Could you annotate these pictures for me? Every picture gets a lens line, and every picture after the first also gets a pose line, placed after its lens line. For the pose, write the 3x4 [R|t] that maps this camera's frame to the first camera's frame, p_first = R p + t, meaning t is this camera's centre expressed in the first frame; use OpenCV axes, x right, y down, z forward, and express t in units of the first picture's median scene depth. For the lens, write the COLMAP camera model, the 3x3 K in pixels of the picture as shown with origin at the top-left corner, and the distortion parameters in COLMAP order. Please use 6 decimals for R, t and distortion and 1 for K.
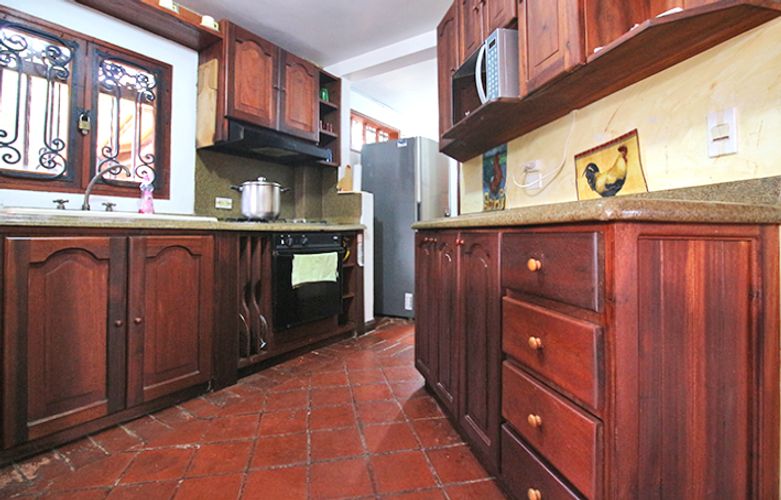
lens RADIAL K [[367.6, 0, 391.7], [0, 367.6, 224.3], [0, 0, 1]] dist [-0.019897, -0.000432]
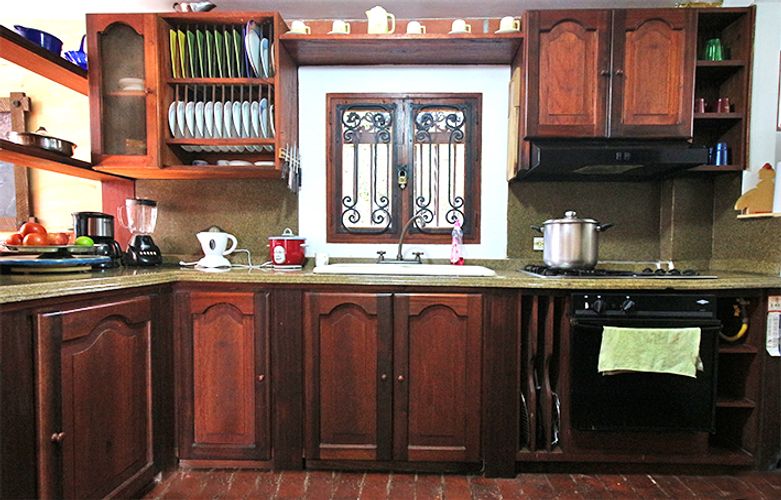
lens RADIAL K [[405.5, 0, 392.9], [0, 405.5, 270.0], [0, 0, 1]] dist [-0.000133, 0.000644]
pose [[0.524176, 0.041967, -0.850575, 0.151242], [0.013446, 0.998253, 0.057539, -0.065116], [0.851504, -0.041598, 0.522696, 0.285027]]
